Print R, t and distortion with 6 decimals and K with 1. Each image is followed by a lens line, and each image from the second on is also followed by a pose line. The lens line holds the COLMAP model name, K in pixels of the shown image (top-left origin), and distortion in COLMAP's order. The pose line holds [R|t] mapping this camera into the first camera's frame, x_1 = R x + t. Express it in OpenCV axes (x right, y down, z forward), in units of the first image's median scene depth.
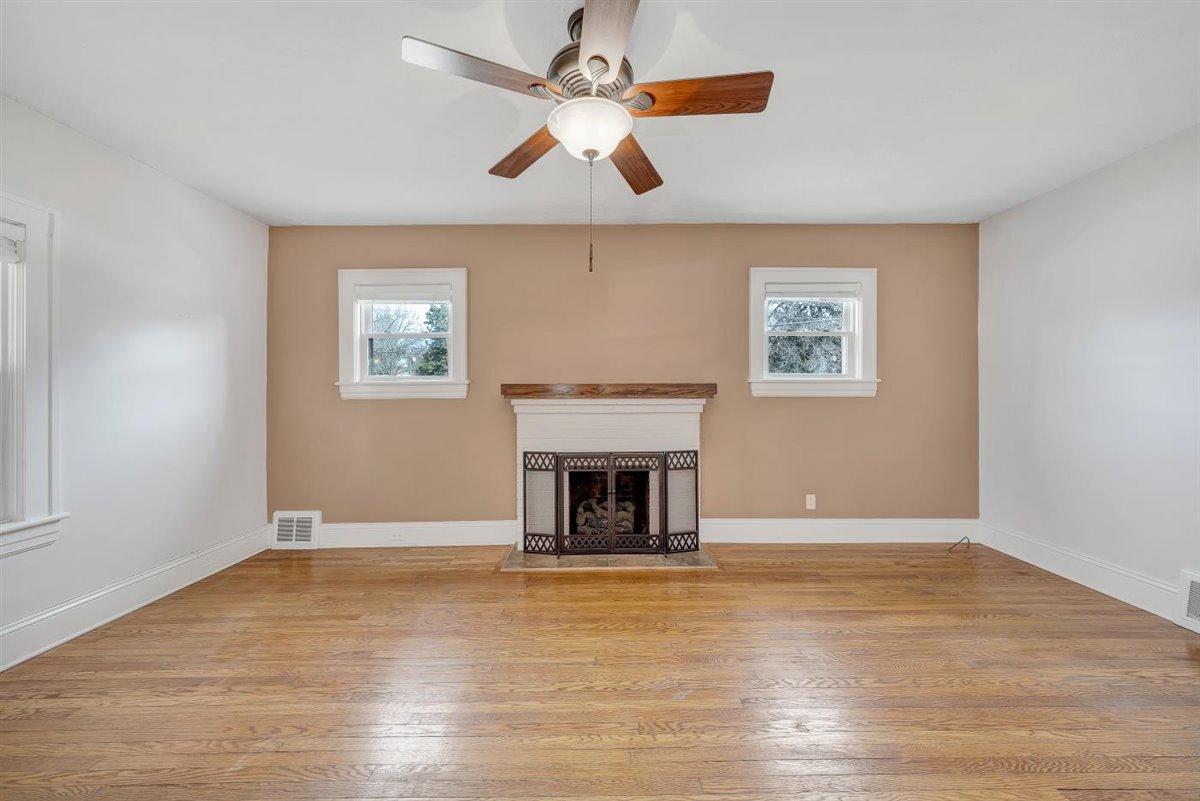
lens RADIAL K [[421.2, 0, 601.7], [0, 421.2, 393.1], [0, 0, 1]] dist [-0.000906, 0.000006]
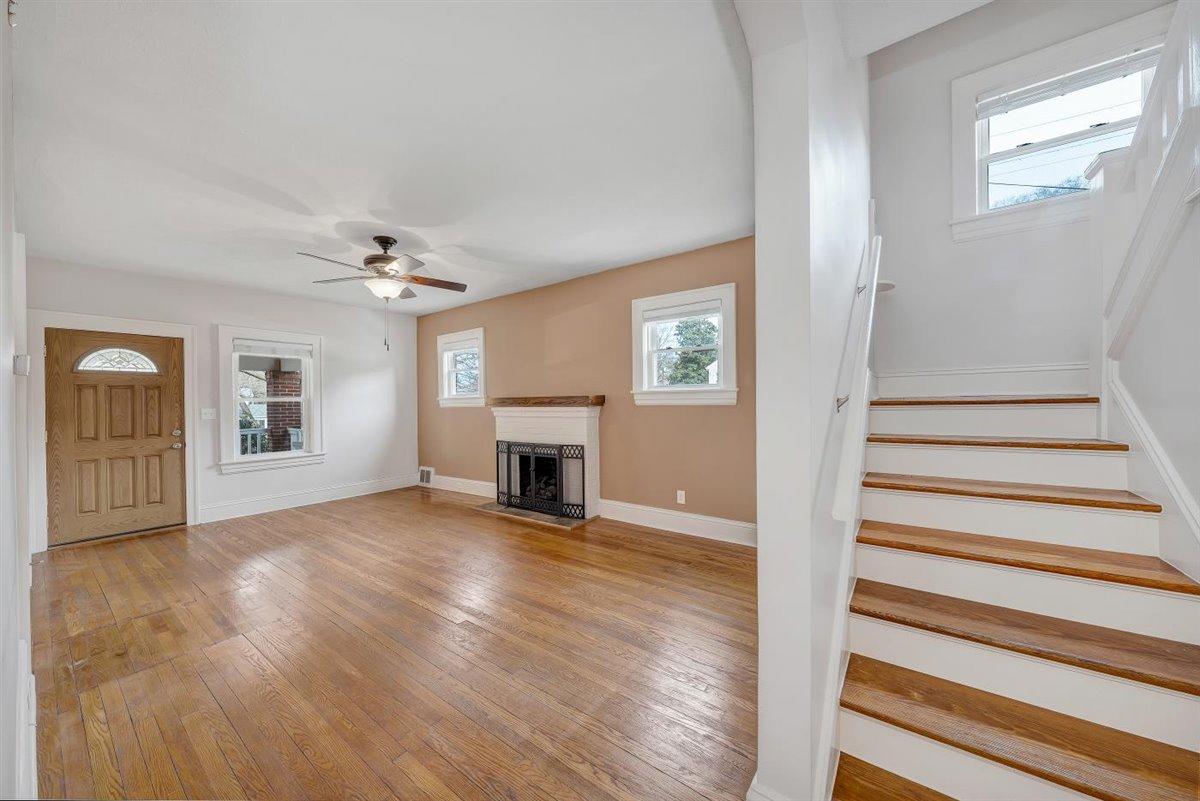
lens RADIAL K [[419.7, 0, 600.0], [0, 419.7, 400.5], [0, 0, 1]] dist [0.000062, -0.000009]
pose [[0.803362, -0.010200, -0.595403, 1.071567], [0.011801, 0.999930, -0.001207, -0.005540], [0.595373, -0.006057, 0.803426, -0.049024]]
